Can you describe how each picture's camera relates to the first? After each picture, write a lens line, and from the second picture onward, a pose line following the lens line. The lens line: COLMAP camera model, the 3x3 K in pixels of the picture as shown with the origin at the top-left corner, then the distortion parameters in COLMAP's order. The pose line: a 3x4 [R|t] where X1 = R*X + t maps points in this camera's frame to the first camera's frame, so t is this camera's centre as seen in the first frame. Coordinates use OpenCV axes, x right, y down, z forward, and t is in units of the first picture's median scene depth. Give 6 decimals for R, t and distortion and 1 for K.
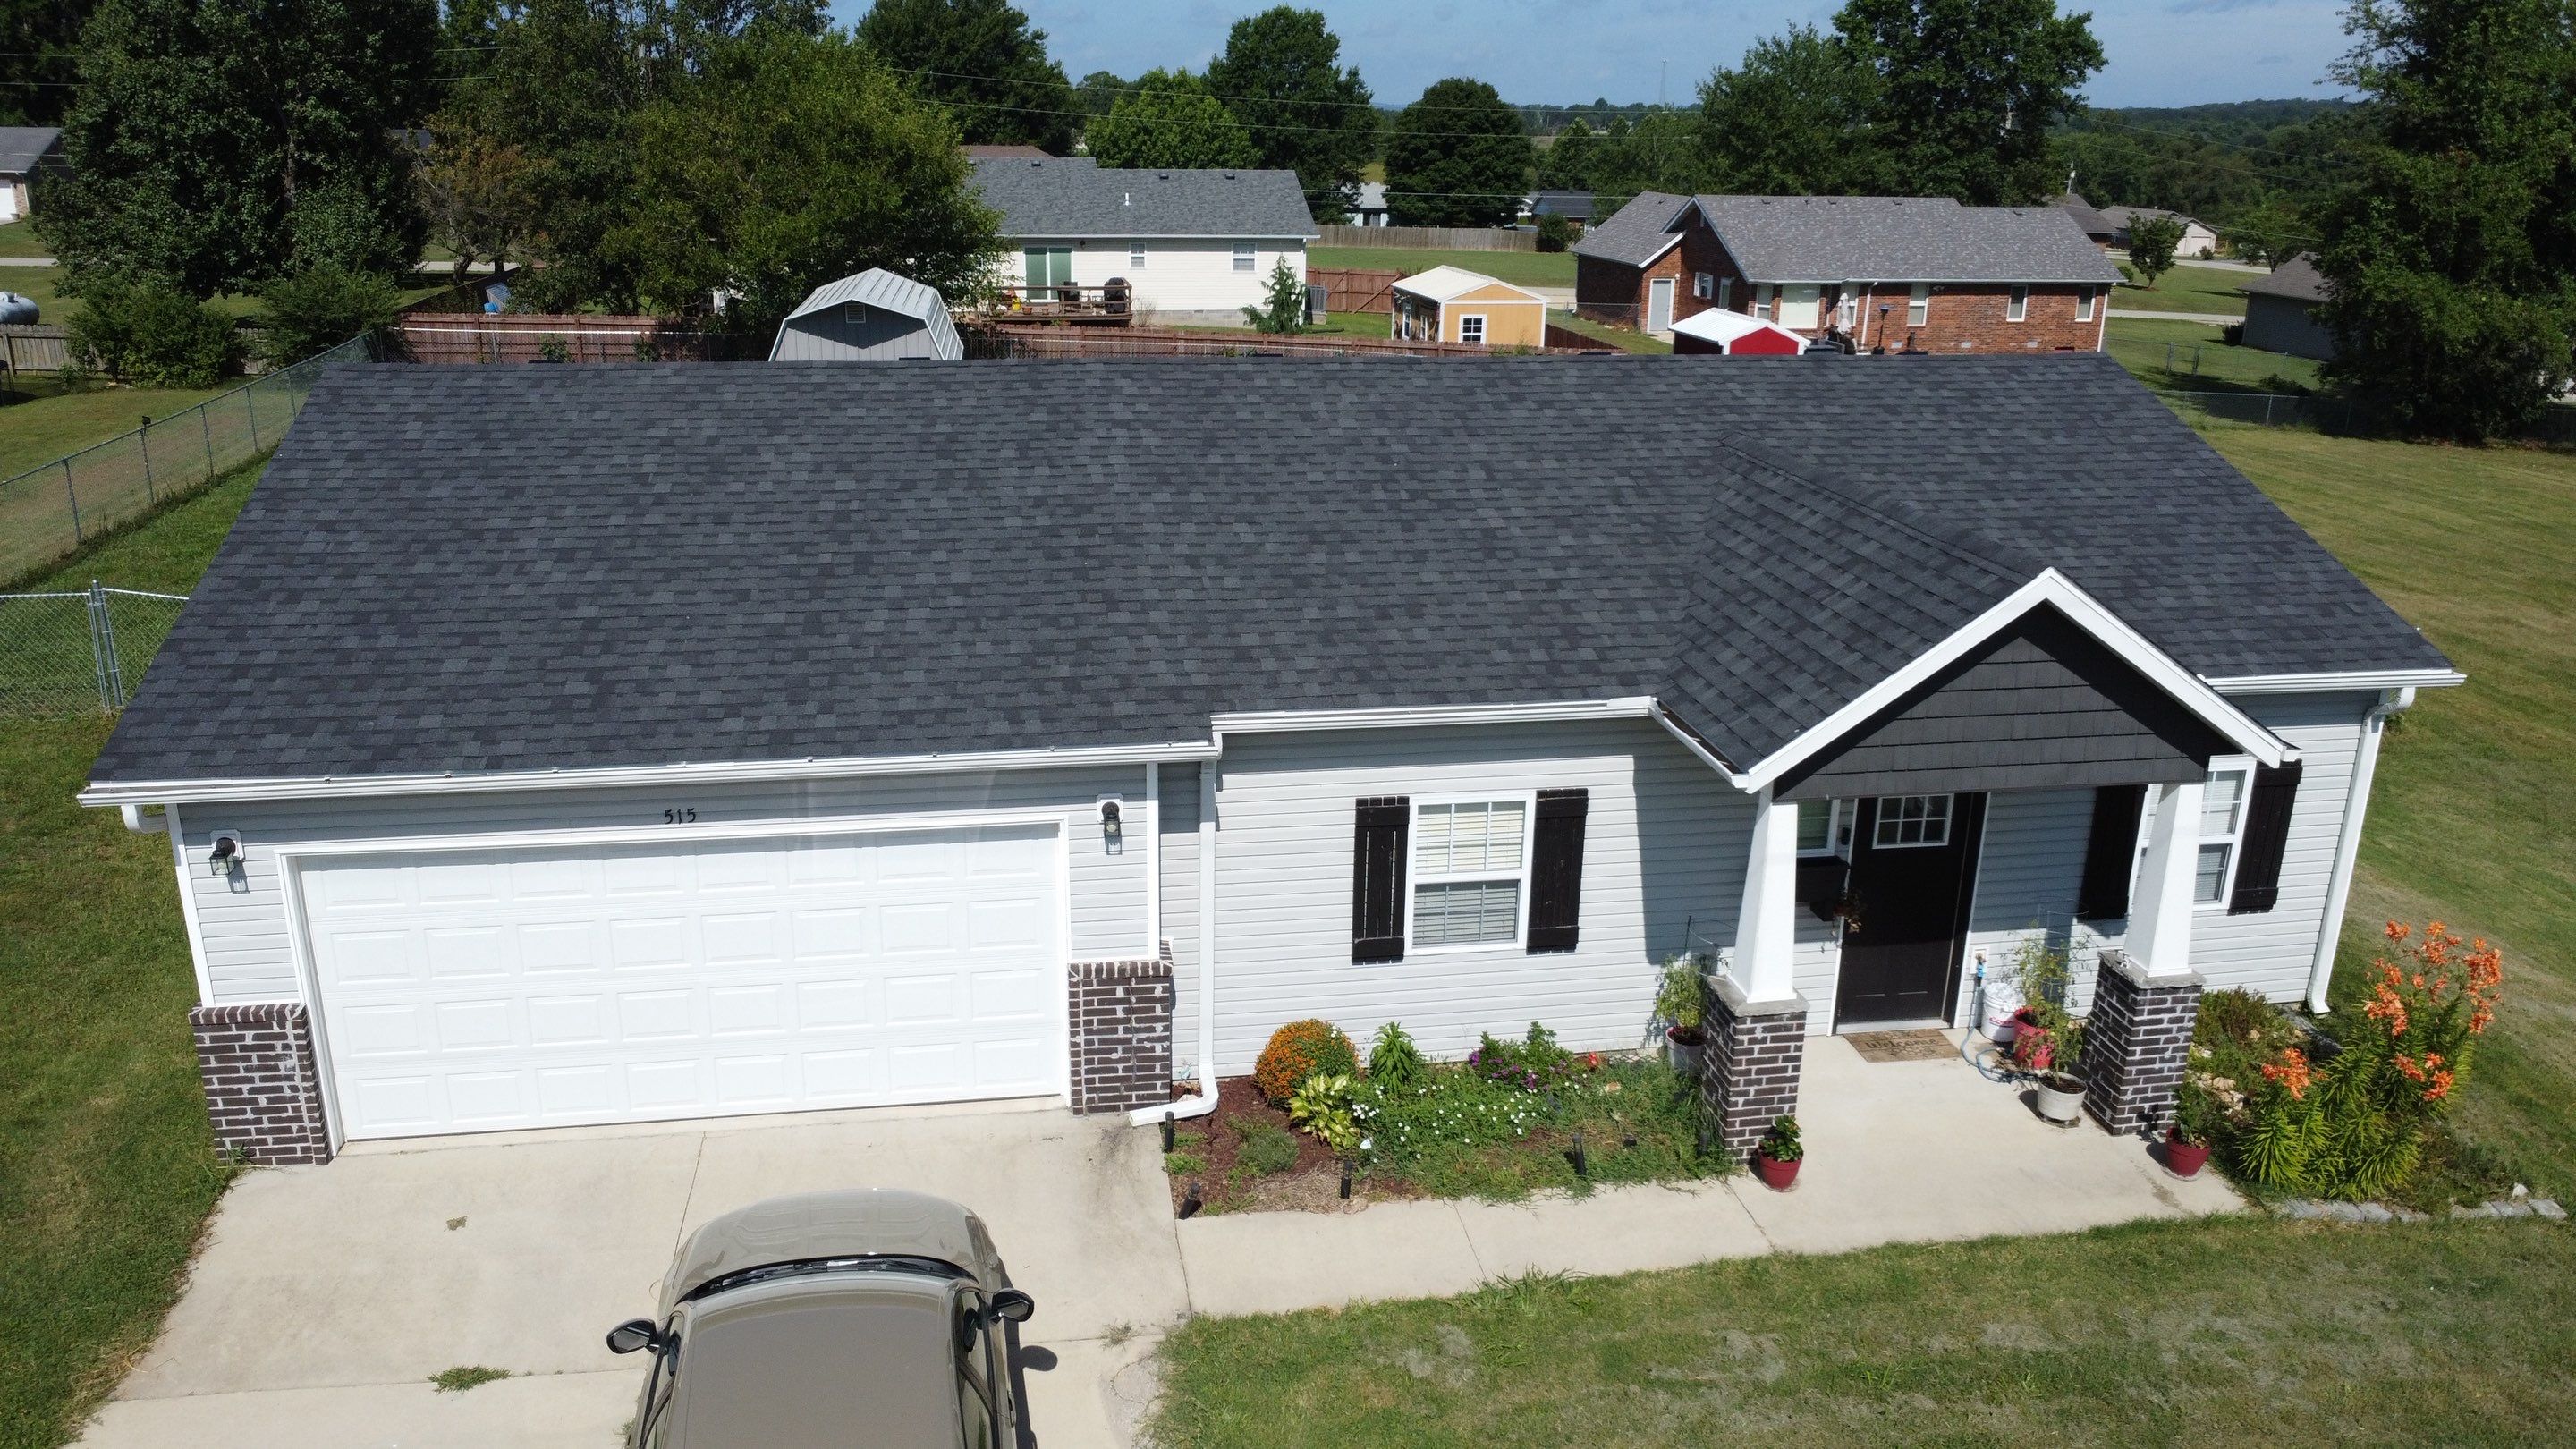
lens RADIAL K [[1881.9, 0, 1289.5], [0, 1881.9, 727.2], [0, 0, 1]] dist [-0.041872, 0.000711]
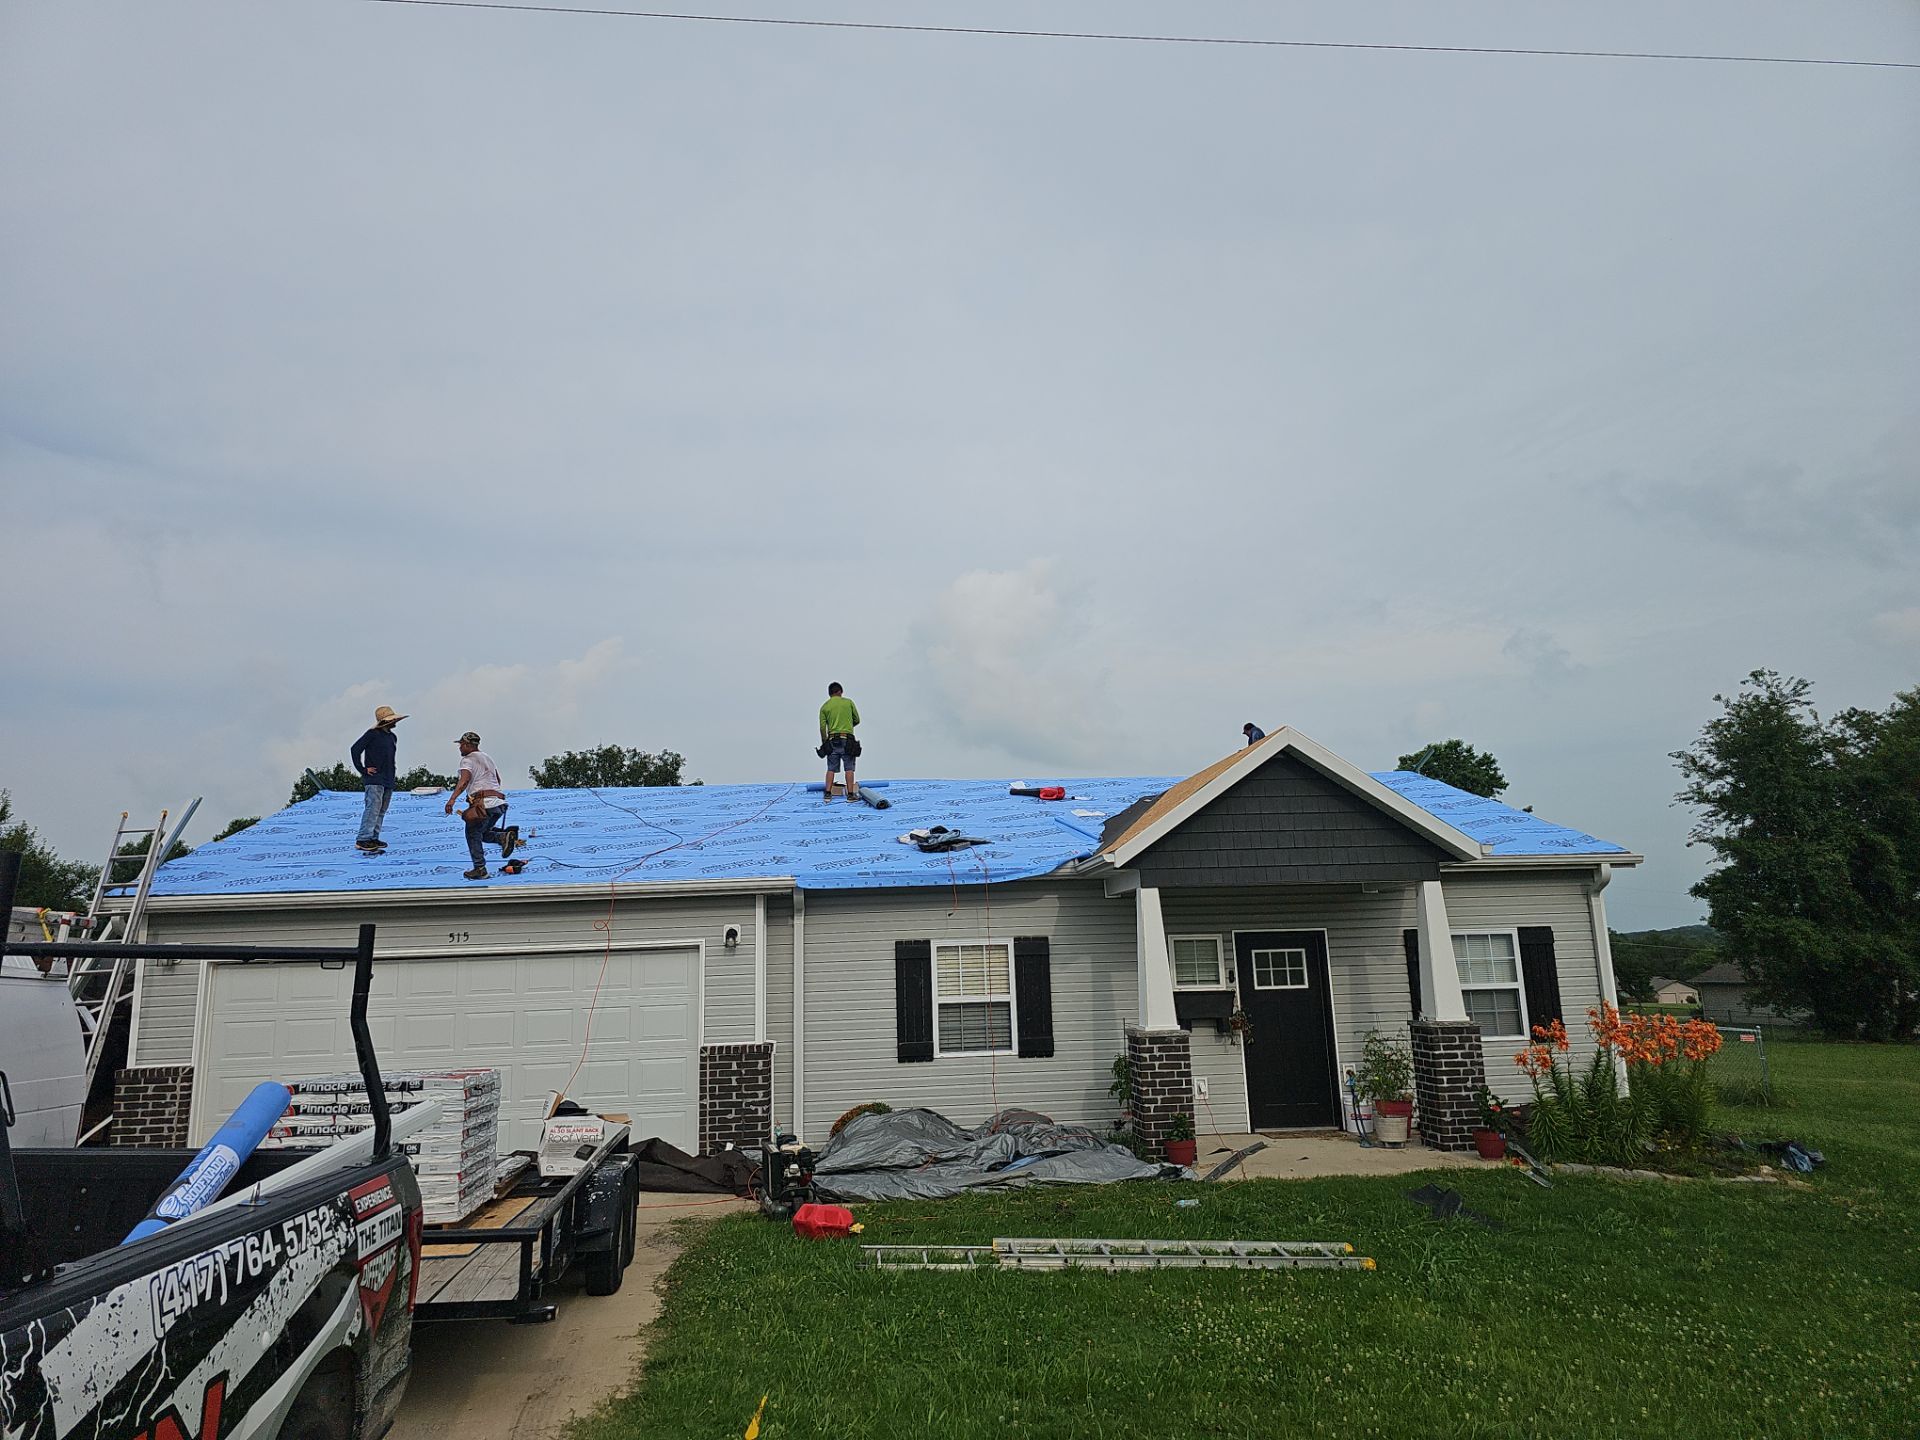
lens RADIAL K [[1286.6, 0, 957.0], [0, 1286.6, 722.0], [0, 0, 1]] dist [0.011000, 0.006819]
pose [[0.996195, -0.058886, -0.064243, 0.166451], [0.019288, 0.867873, -0.496412, 0.412006], [0.084987, 0.493284, 0.865707, -0.005420]]
